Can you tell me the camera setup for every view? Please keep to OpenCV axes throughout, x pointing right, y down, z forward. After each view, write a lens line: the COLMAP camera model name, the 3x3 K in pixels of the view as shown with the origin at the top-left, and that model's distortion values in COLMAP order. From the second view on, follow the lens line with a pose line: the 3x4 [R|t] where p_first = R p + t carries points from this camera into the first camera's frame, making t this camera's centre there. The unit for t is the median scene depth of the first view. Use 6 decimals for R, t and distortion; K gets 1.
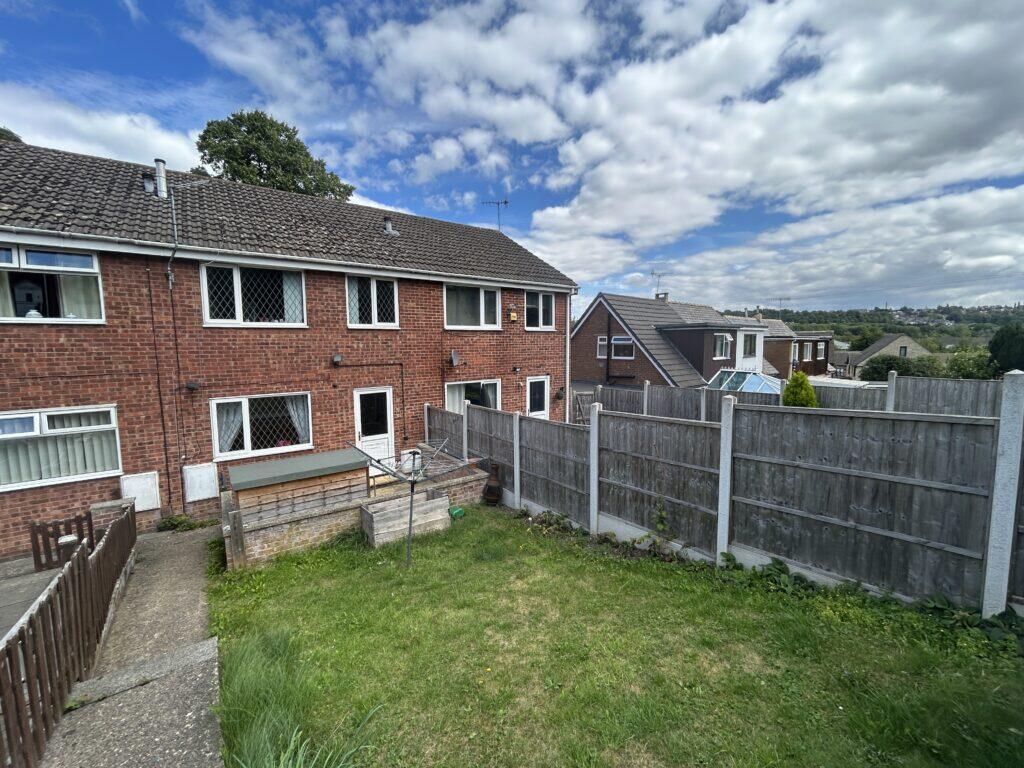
lens RADIAL K [[416.0, 0, 512.7], [0, 416.0, 384.6], [0, 0, 1]] dist [-0.002152, 0.000440]
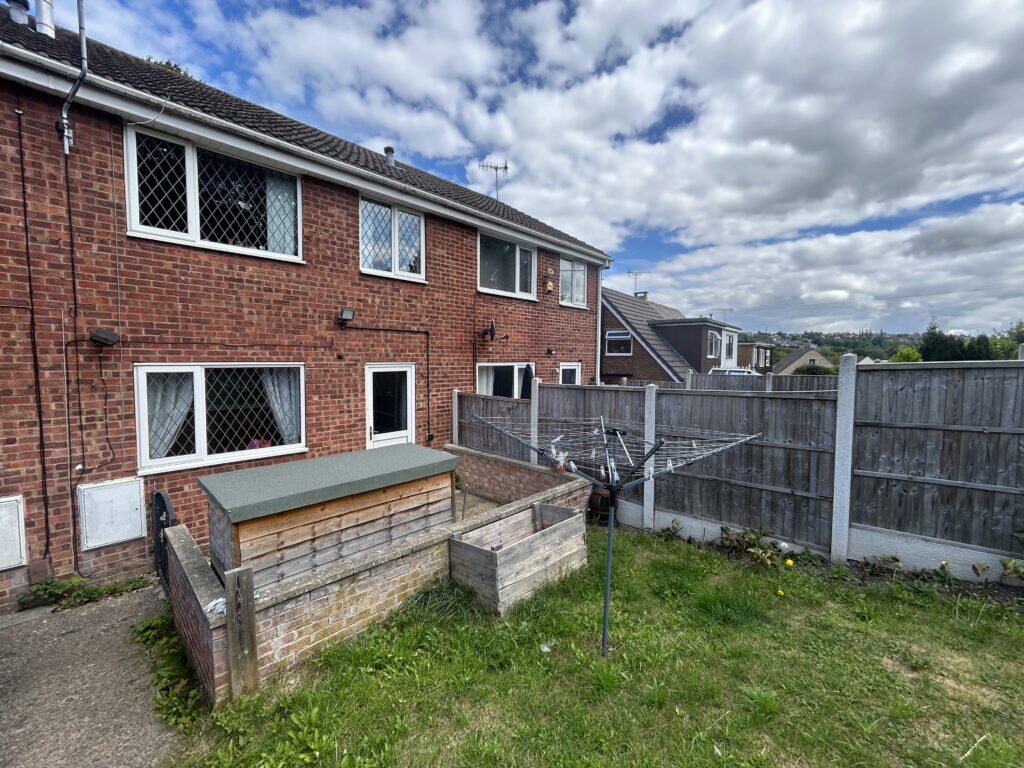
lens RADIAL K [[416.0, 0, 511.8], [0, 416.0, 385.1], [0, 0, 1]] dist [-0.002152, 0.000440]
pose [[0.983620, 0.002642, 0.180234, -0.324744], [0.003822, 0.999362, -0.035509, 0.085938], [-0.180213, 0.035616, 0.982983, 0.348725]]
